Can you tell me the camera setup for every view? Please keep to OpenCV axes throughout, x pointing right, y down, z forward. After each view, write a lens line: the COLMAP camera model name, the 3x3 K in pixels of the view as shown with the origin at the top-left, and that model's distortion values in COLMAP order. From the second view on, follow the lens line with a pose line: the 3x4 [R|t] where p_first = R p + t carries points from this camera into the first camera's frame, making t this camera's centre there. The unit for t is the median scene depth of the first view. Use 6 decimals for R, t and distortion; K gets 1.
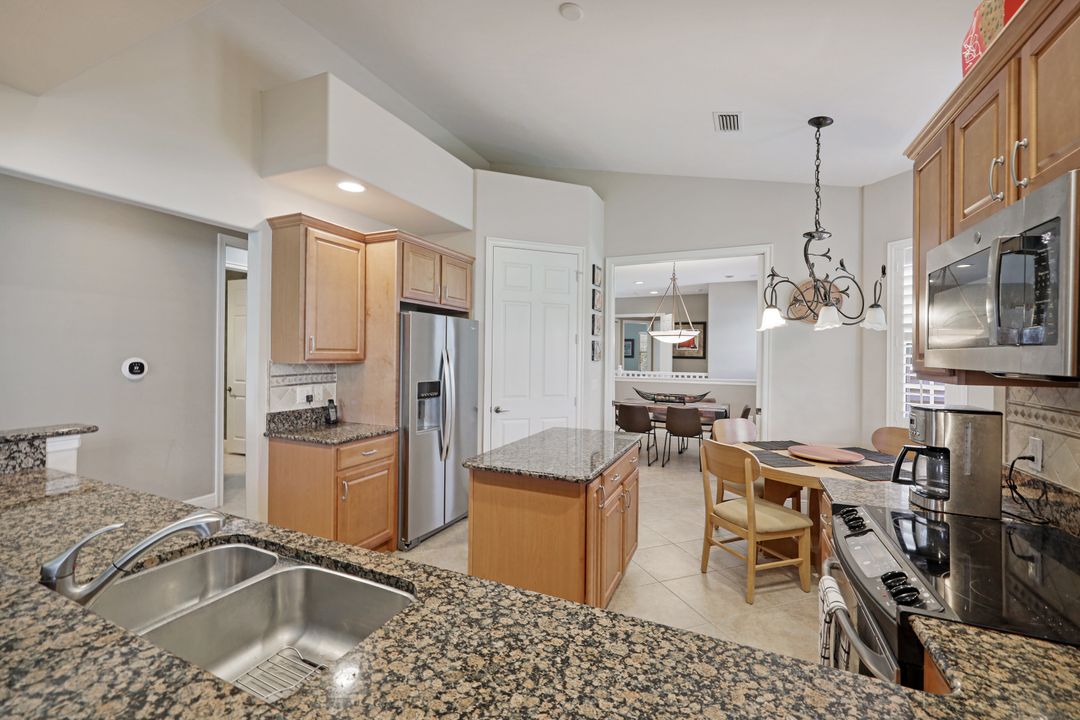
lens RADIAL K [[444.8, 0, 537.1], [0, 444.8, 355.7], [0, 0, 1]] dist [0.003336, -0.000902]
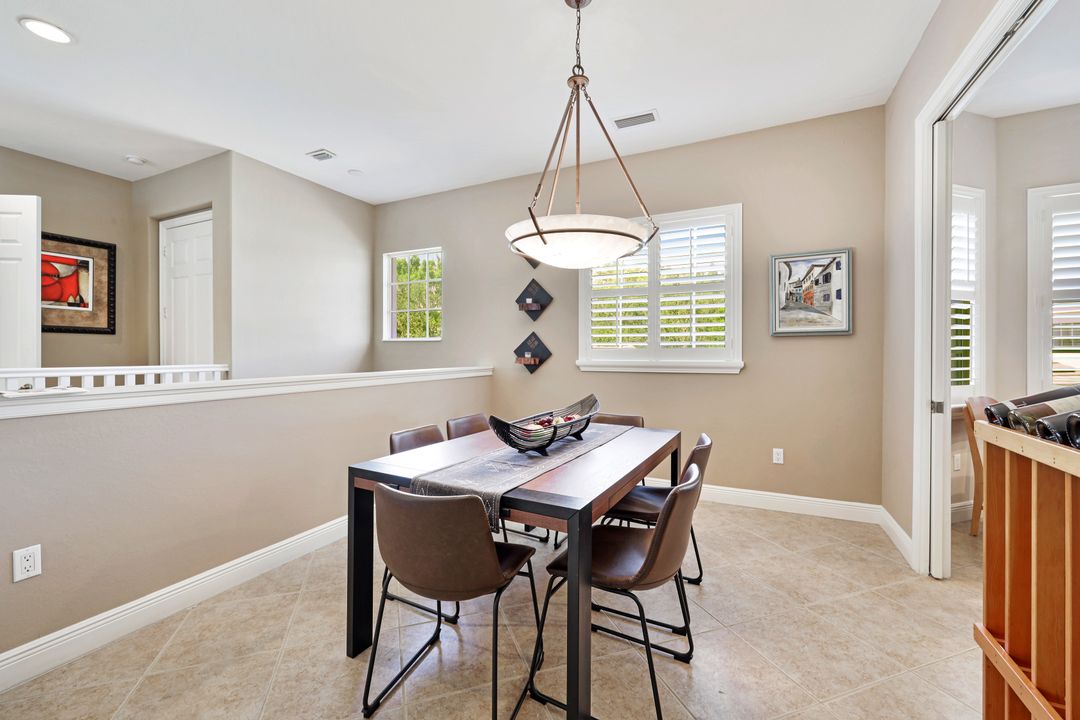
lens RADIAL K [[444.8, 0, 534.7], [0, 444.8, 350.0], [0, 0, 1]] dist [0.003336, -0.000902]
pose [[0.016844, -0.001537, 0.999857, -0.038503], [-0.006641, 0.999977, 0.001649, 0.019170], [-0.999836, -0.006667, 0.016833, 0.614064]]
